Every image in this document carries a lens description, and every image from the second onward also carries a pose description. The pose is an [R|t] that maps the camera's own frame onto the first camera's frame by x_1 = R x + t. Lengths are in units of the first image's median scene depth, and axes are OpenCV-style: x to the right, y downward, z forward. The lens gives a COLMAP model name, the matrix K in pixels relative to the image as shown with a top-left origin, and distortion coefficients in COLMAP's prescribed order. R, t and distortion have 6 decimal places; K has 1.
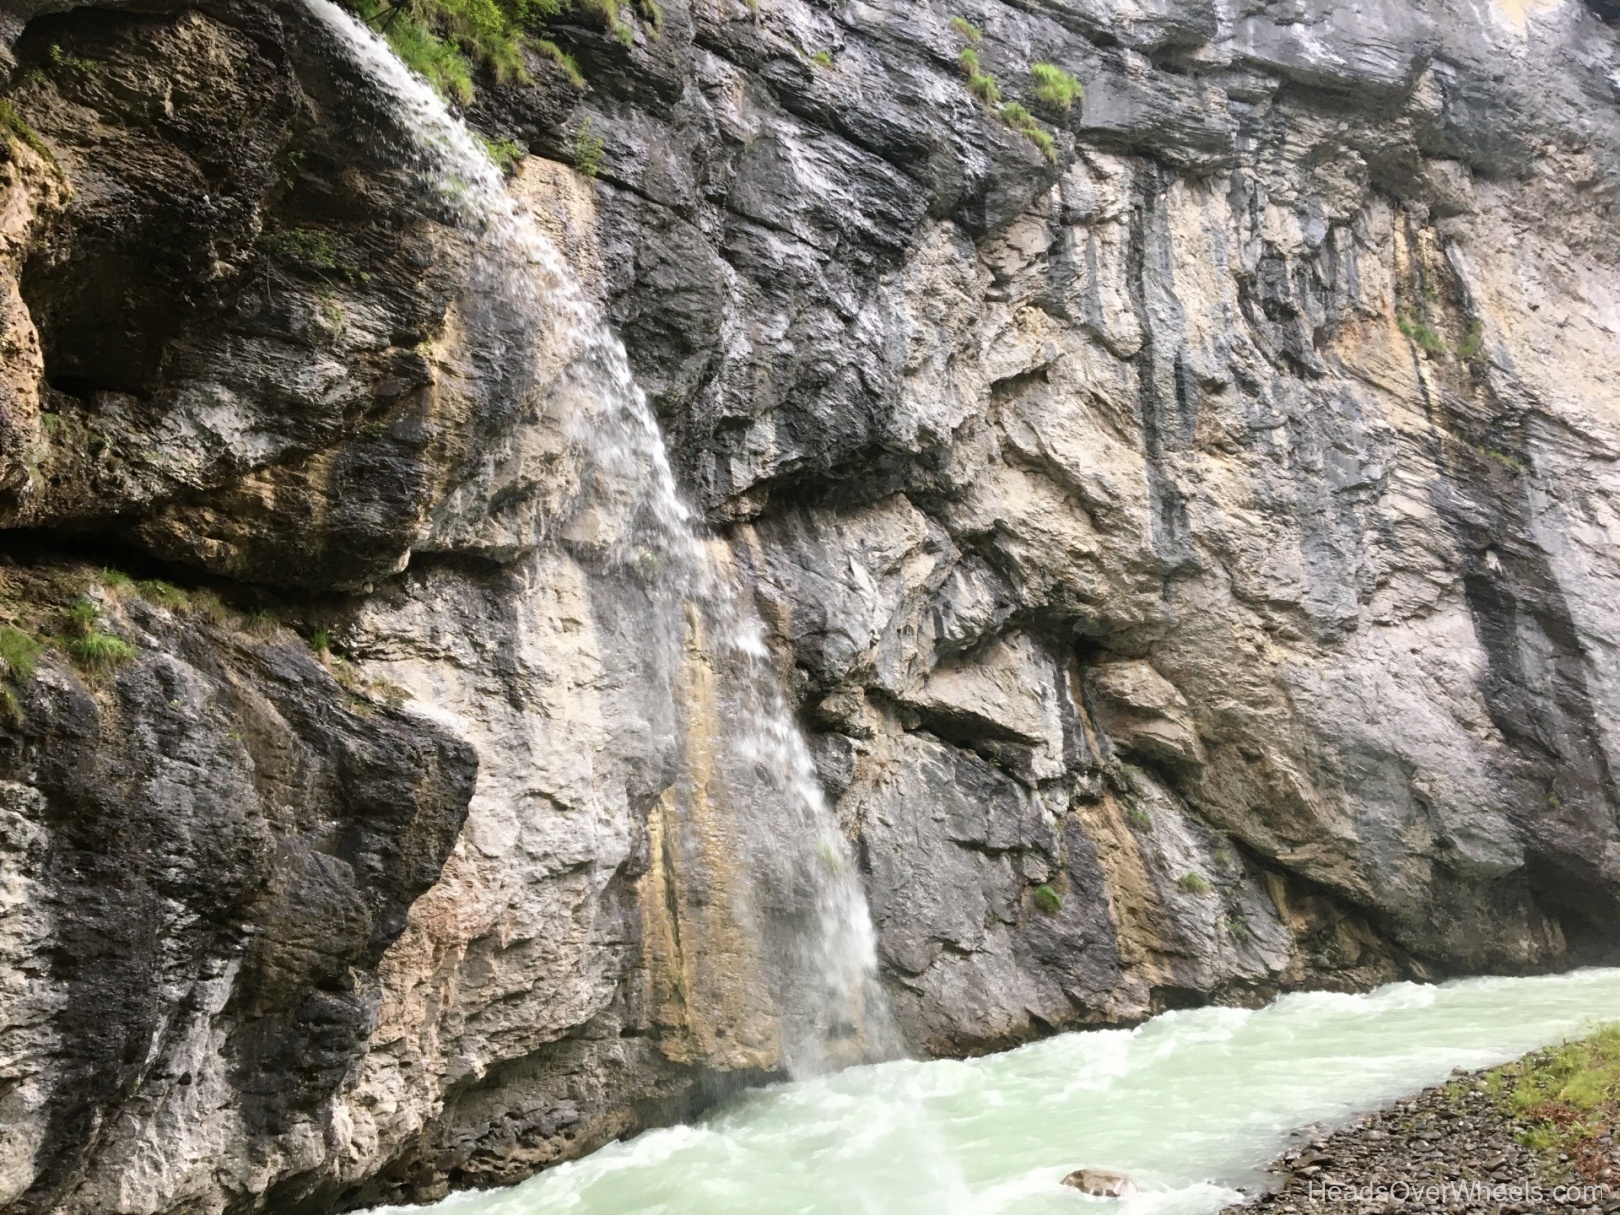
lens RADIAL K [[1345.7, 0, 810.6], [0, 1345.7, 602.5], [0, 0, 1]] dist [0.076802, -0.119046]
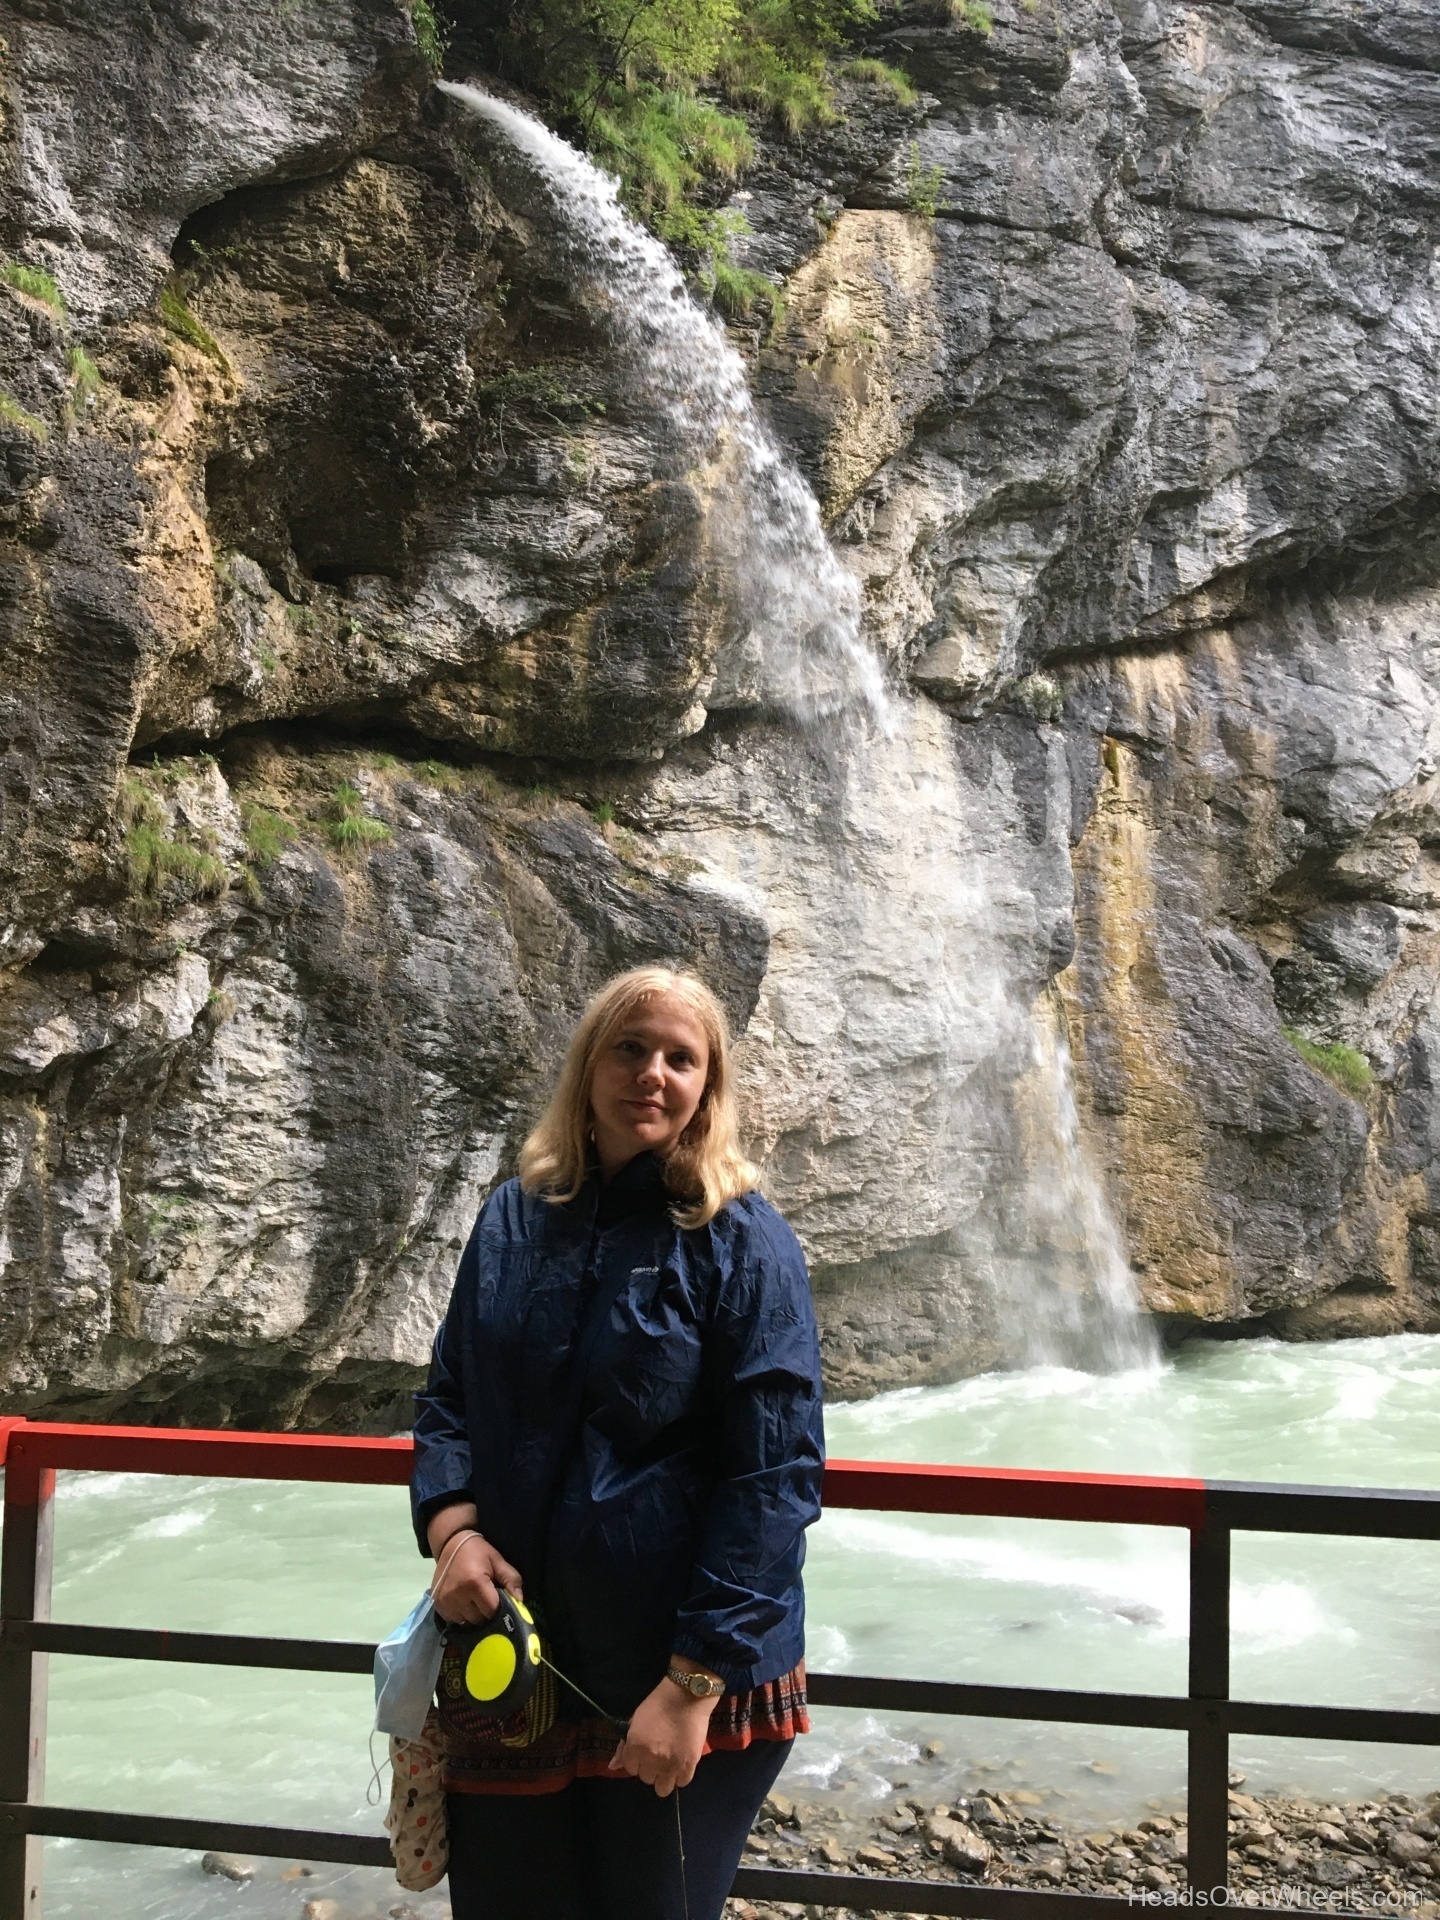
lens RADIAL K [[1594.9, 0, 724.2], [0, 1594.9, 956.0], [0, 0, 1]] dist [0.076802, -0.119046]
pose [[0.844519, -0.002662, -0.535519, 0.241978], [0.068069, 0.992410, 0.102413, 0.014621], [0.531182, -0.122942, 0.838291, 0.076268]]
